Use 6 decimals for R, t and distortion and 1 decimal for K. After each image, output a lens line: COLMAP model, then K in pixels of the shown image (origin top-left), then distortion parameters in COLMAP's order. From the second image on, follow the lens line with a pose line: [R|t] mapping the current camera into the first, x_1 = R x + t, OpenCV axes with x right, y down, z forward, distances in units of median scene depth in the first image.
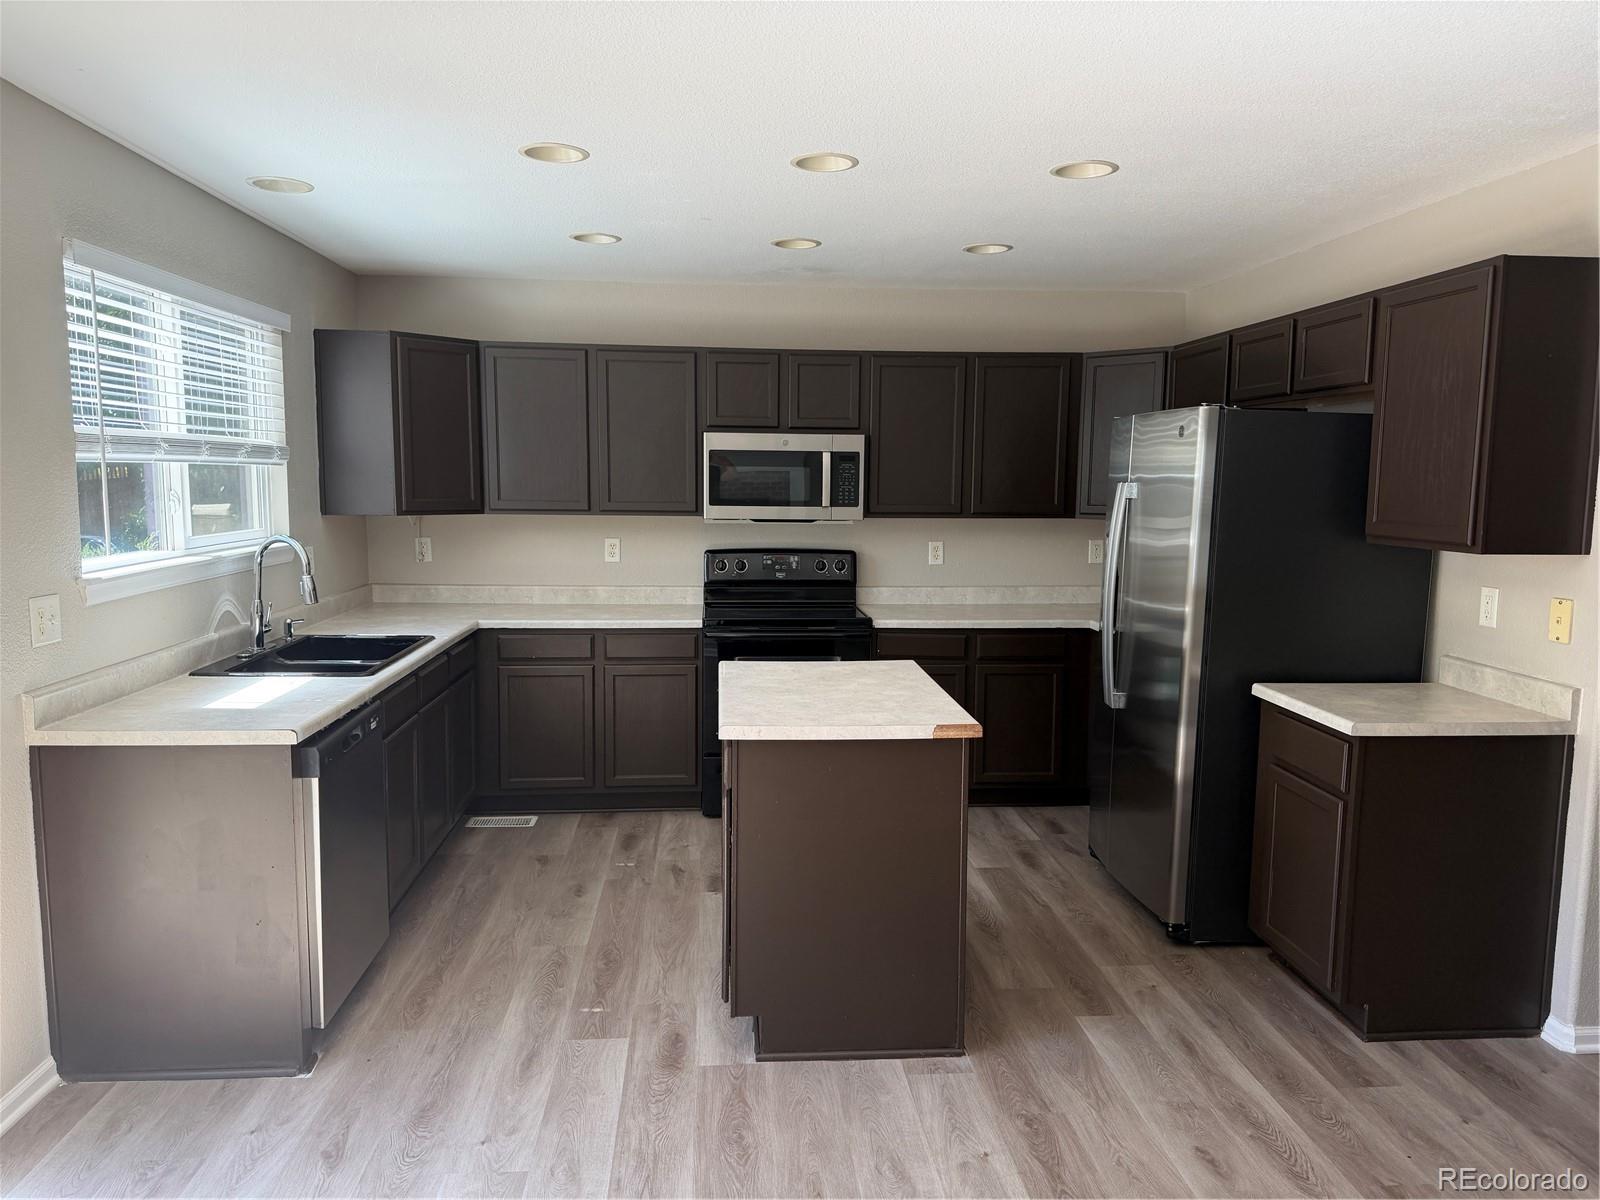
lens RADIAL K [[1146.8, 0, 810.3], [0, 1146.8, 612.5], [0, 0, 1]] dist [0.095217, -0.090310]
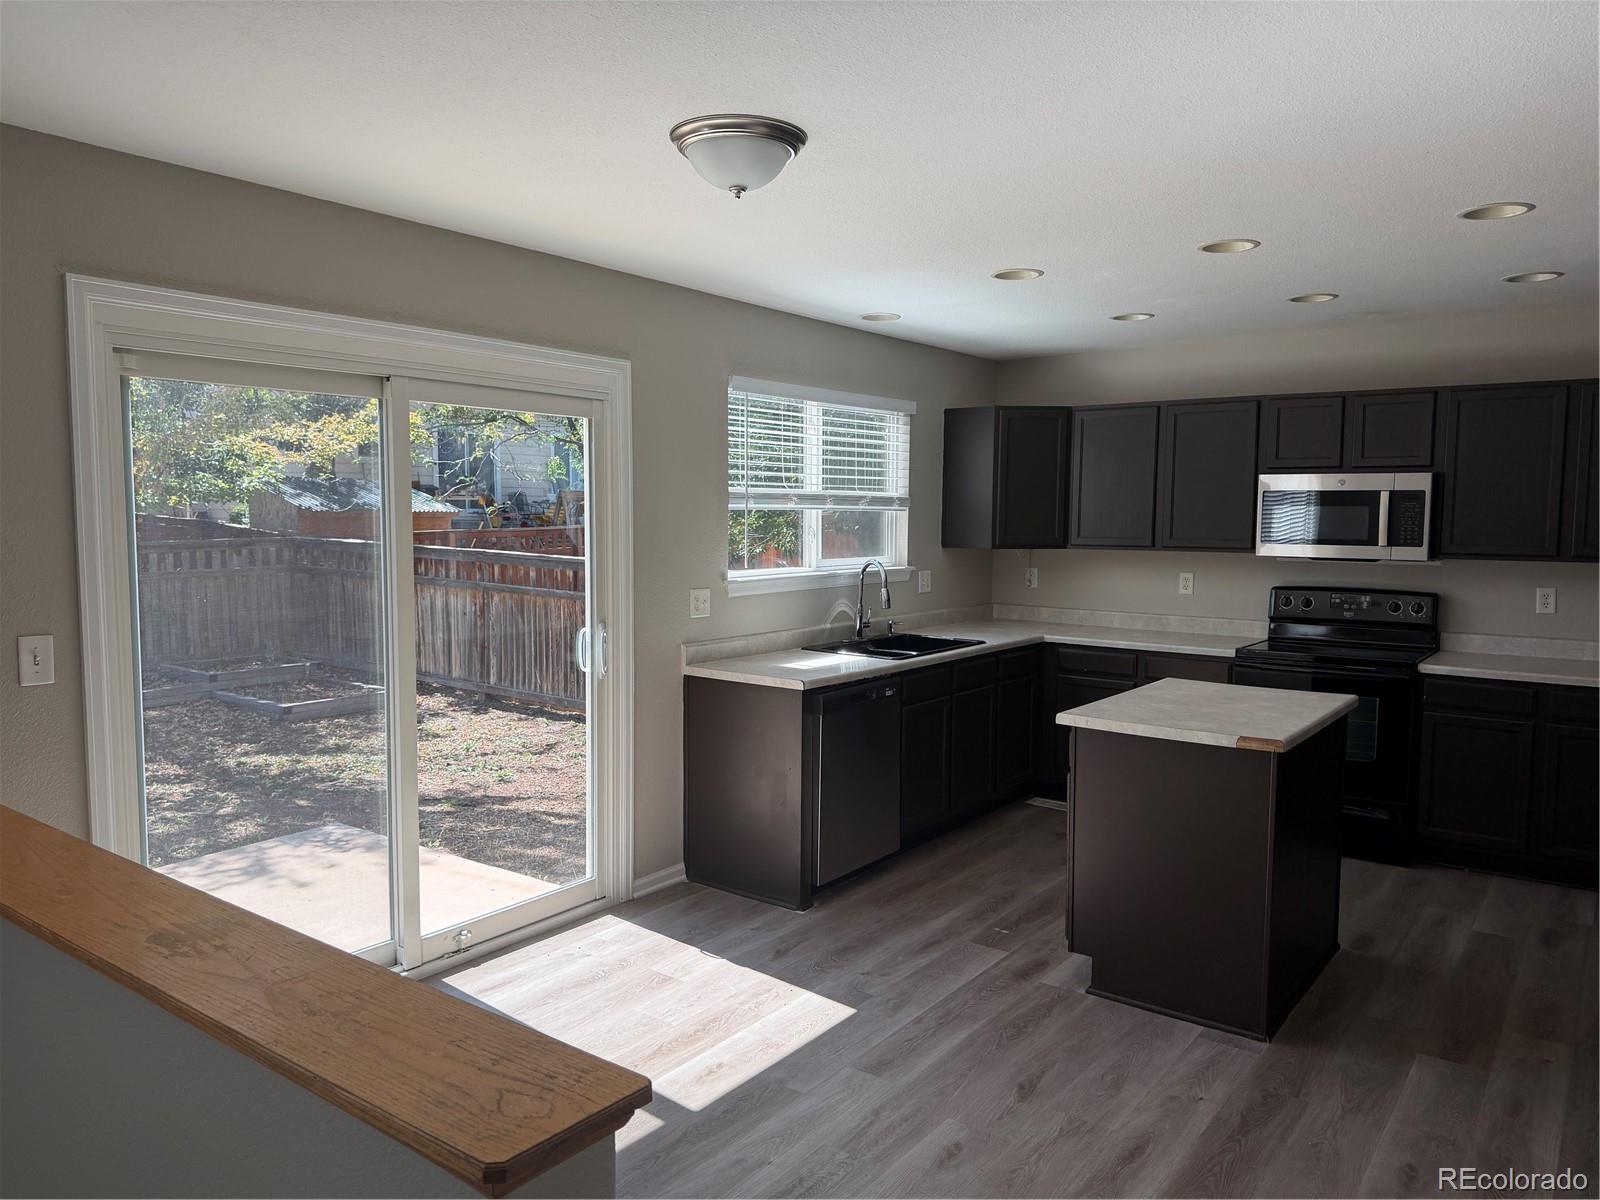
lens RADIAL K [[1146.8, 0, 807.0], [0, 1146.8, 605.9], [0, 0, 1]] dist [0.095217, -0.090310]
pose [[0.755295, 0.050454, -0.653440, 0.420135], [-0.077935, 0.996872, -0.013112, 0.015492], [0.650734, 0.060830, 0.756865, -0.117247]]
